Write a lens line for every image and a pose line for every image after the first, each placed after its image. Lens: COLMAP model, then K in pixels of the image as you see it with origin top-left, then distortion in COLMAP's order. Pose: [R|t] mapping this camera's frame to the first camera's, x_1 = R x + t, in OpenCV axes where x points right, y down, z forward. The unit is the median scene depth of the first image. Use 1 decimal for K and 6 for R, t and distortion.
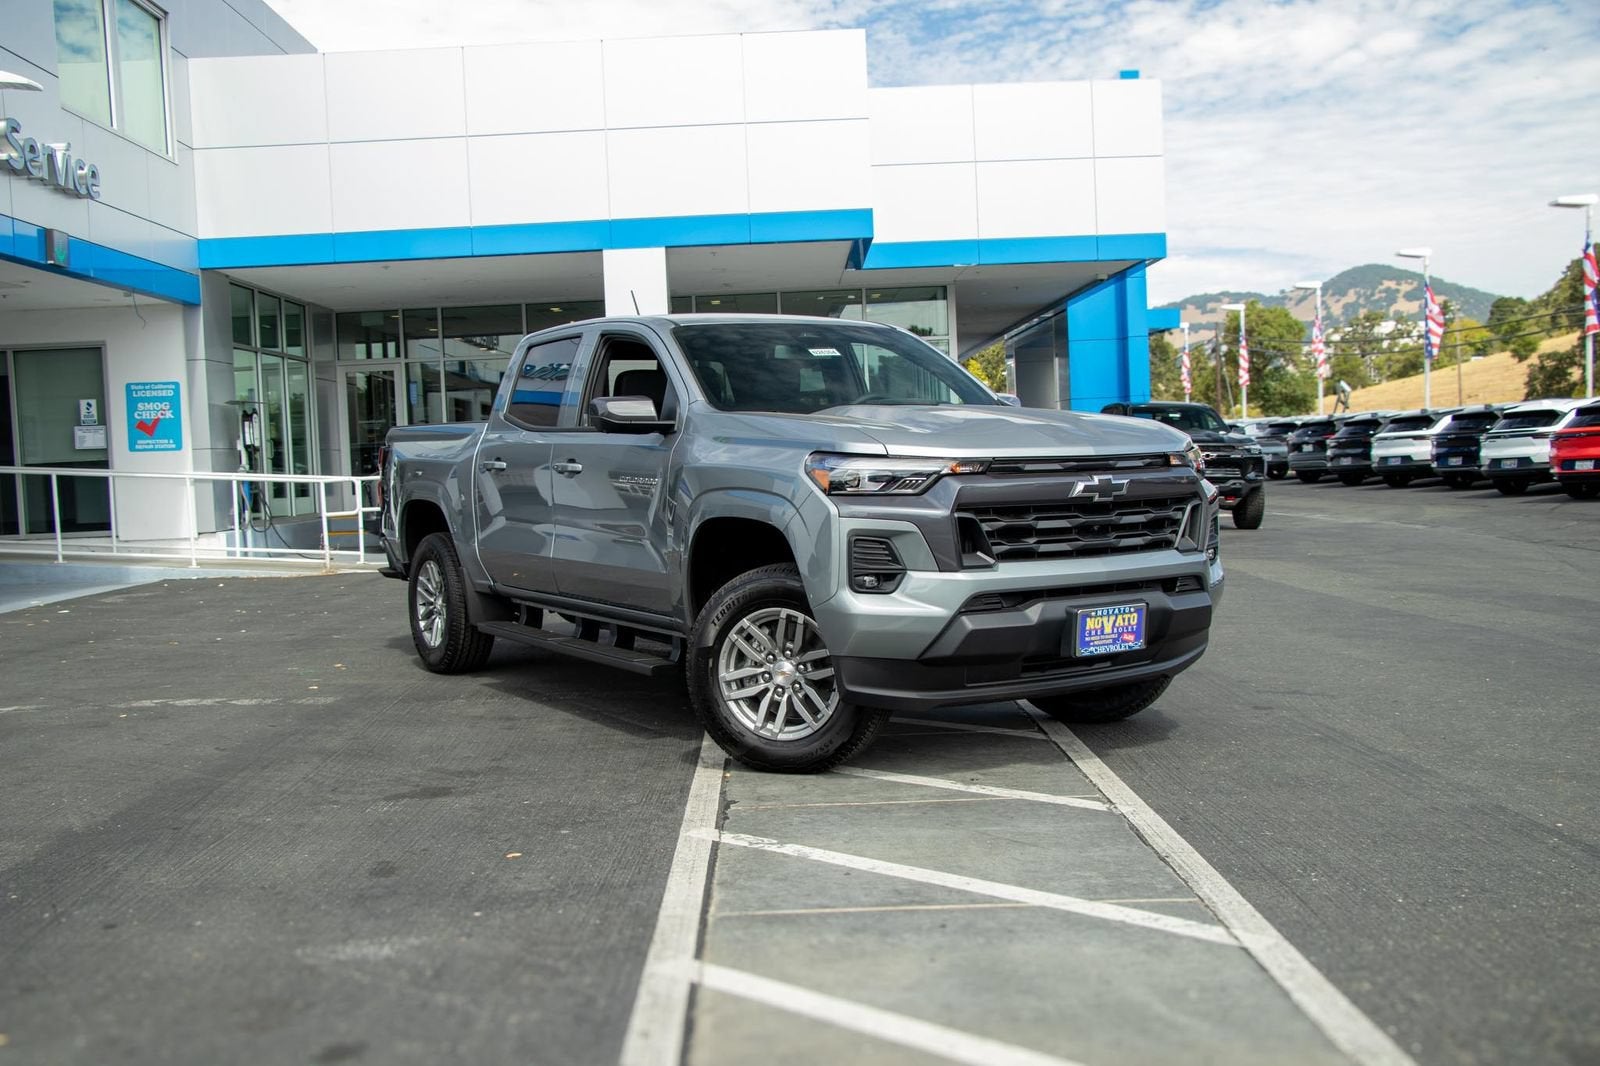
lens RADIAL K [[1610.6, 0, 800.0], [0, 1610.6, 533.0], [0, 0, 1]] dist [-0.110289, 0.319115]
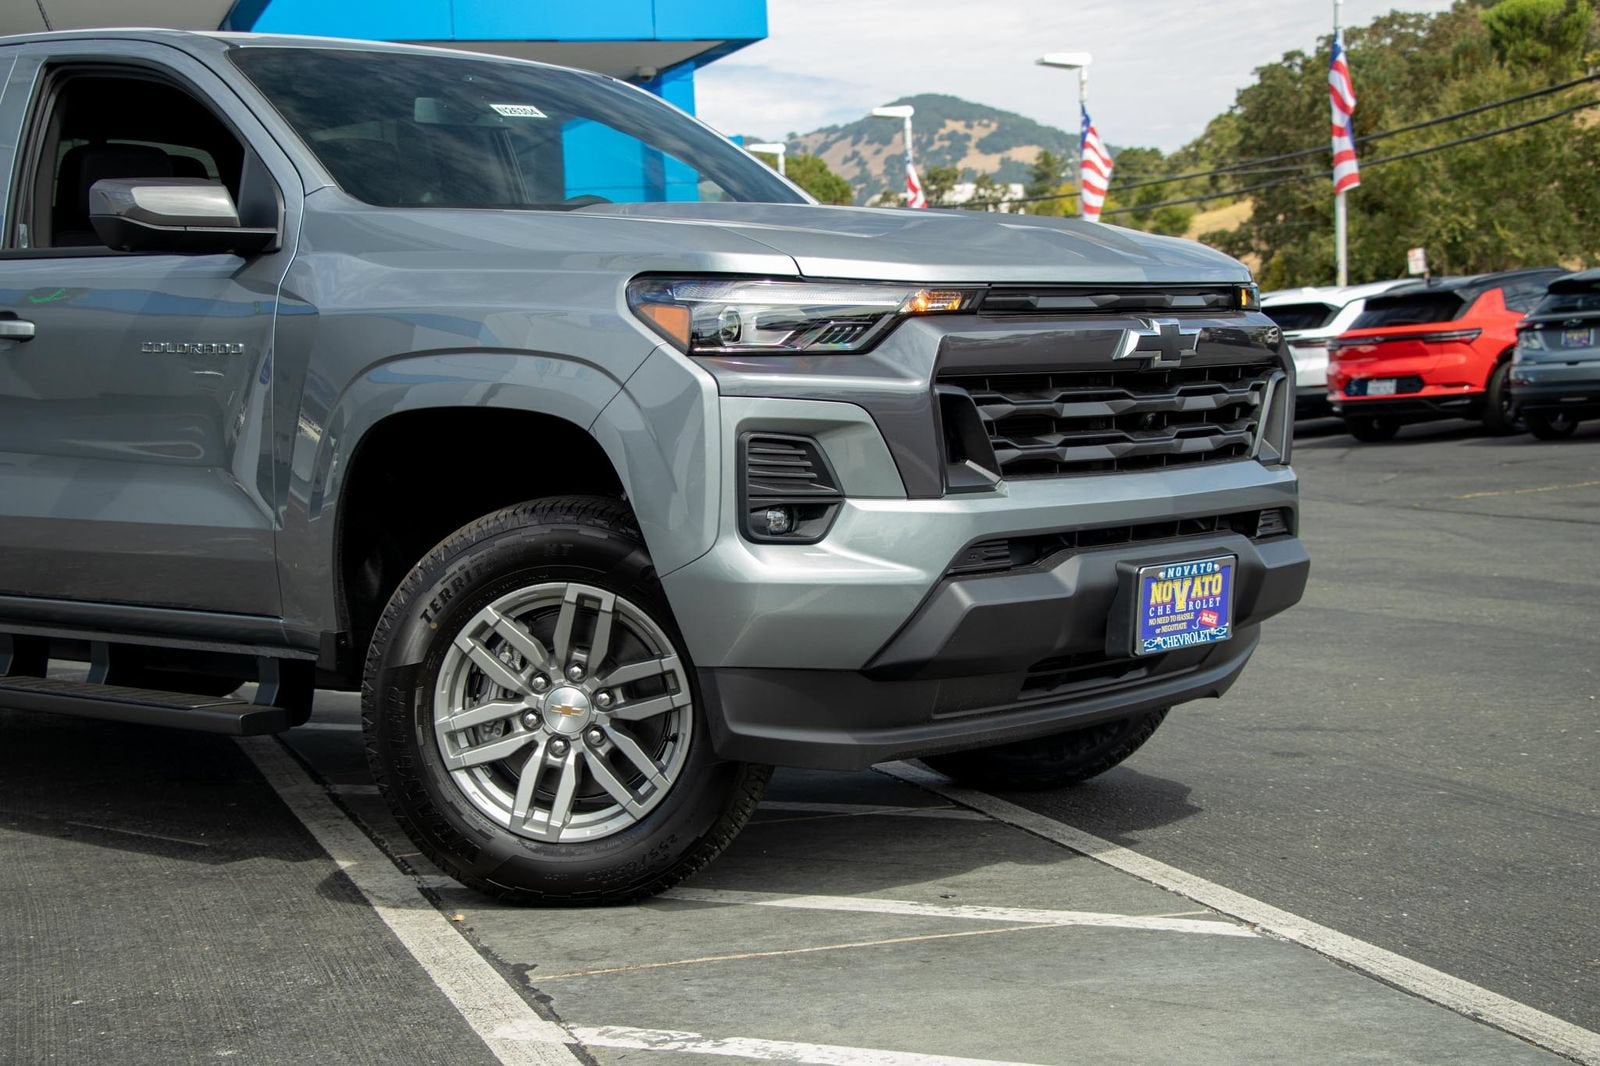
lens RADIAL K [[2671.8, 0, 800.0], [0, 2671.8, 533.0], [0, 0, 1]] dist [0.176556, -0.052147]
pose [[0.958491, -0.020827, 0.284361, -0.178386], [0.020404, 0.999782, 0.004451, 0.028049], [-0.284392, 0.001535, 0.958707, 0.159934]]
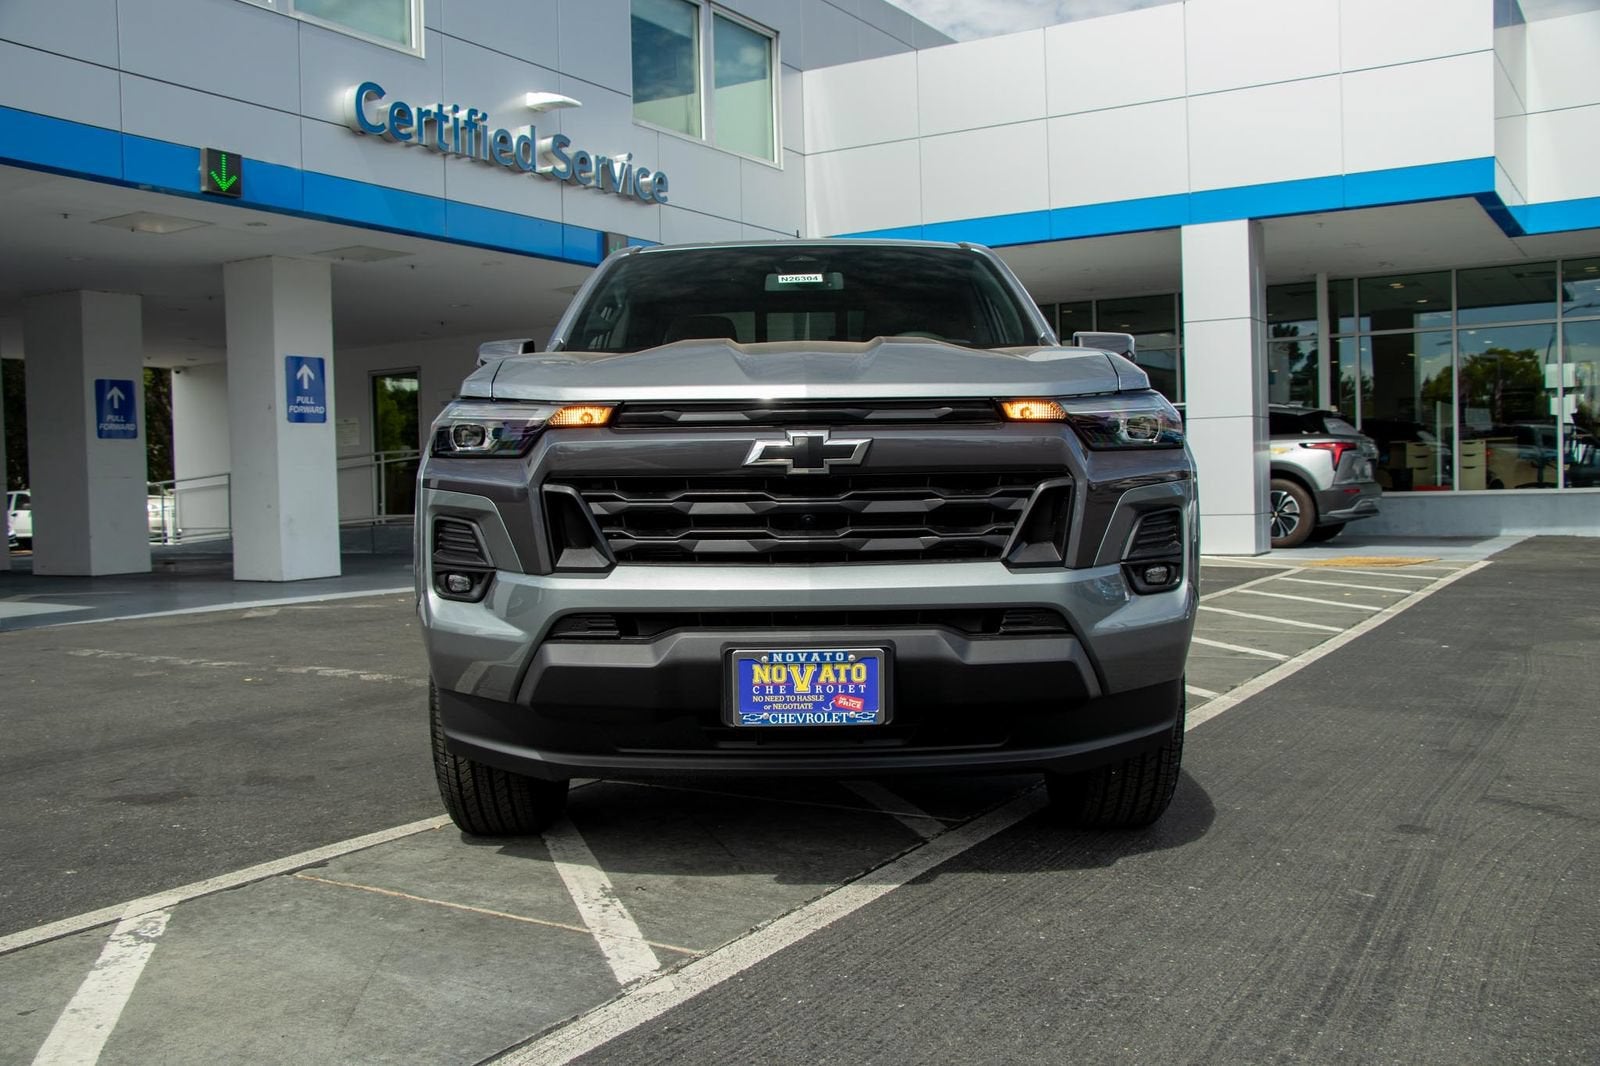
lens RADIAL K [[1489.4, 0, 791.7], [0, 1489.4, 571.0], [0, 0, 1]] dist [-0.163092, 0.259878]
pose [[0.848356, 0.053779, -0.526688, 0.457212], [-0.038832, 0.998469, 0.039404, -0.004951], [0.528000, -0.012976, 0.849145, 0.495107]]
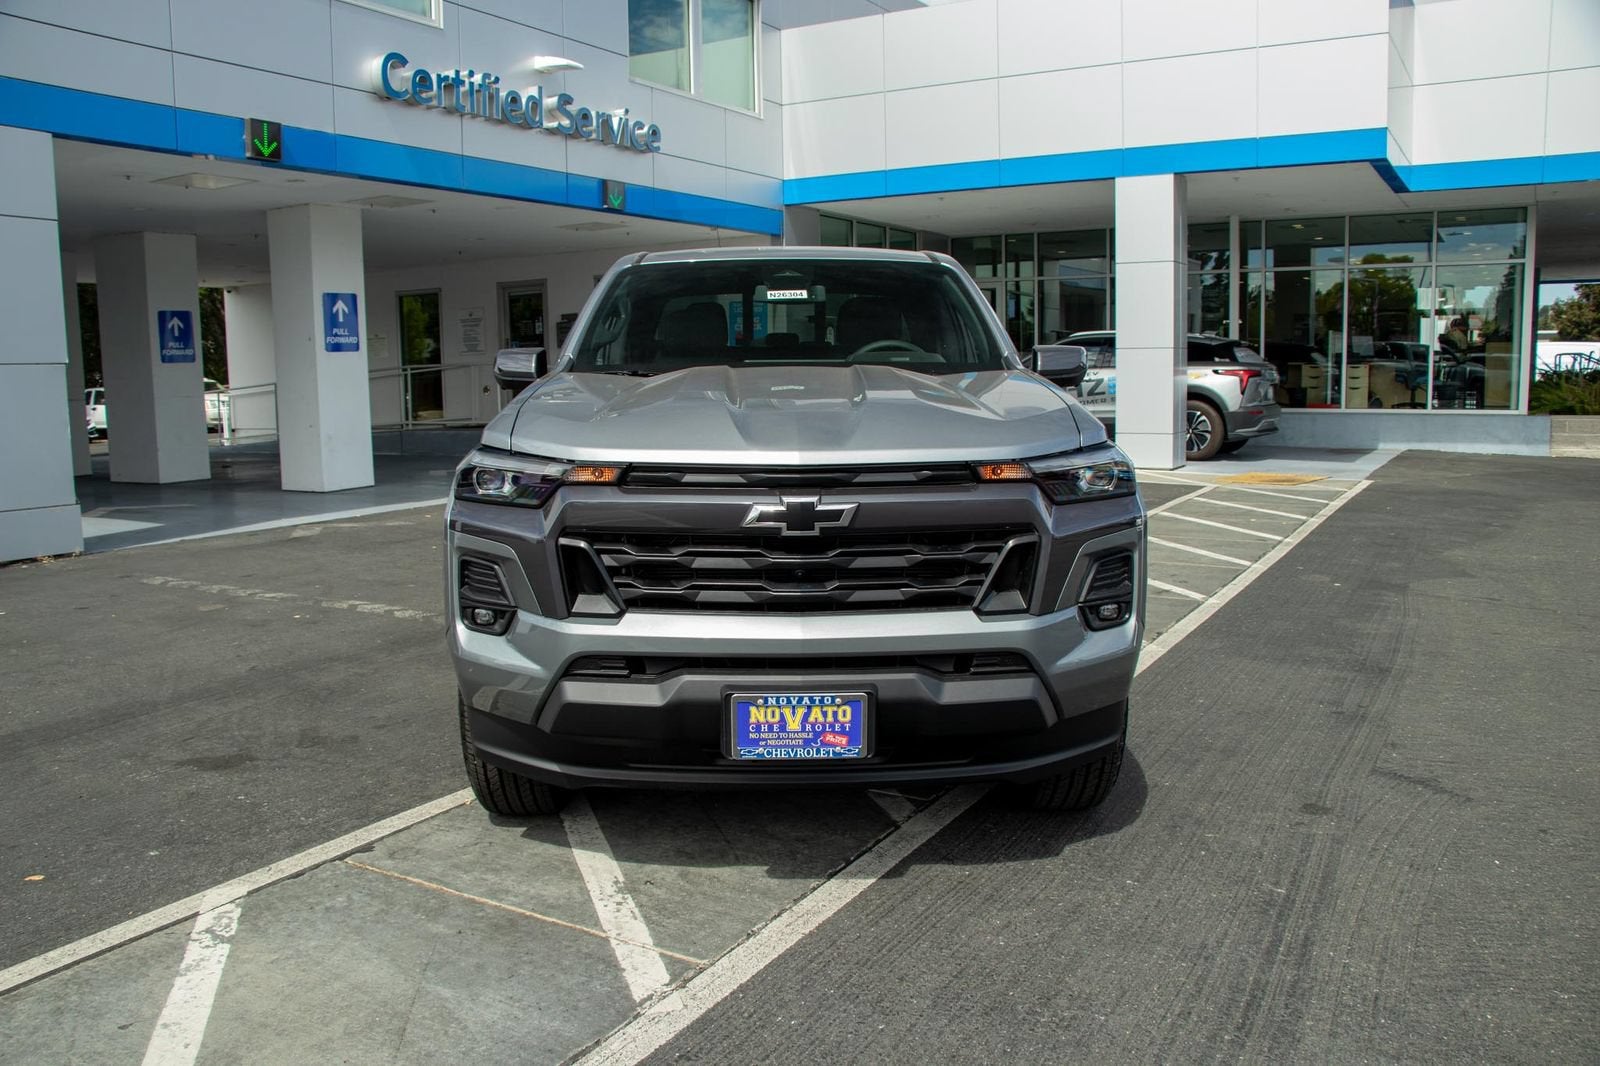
lens RADIAL K [[1290.5, 0, 787.7], [0, 1290.5, 576.7], [0, 0, 1]] dist [-0.197787, 0.179854]
pose [[0.857057, 0.110991, -0.503124, 0.432806], [-0.045580, 0.989025, 0.140539, -0.073997], [0.513201, -0.097517, 0.852710, 0.513766]]
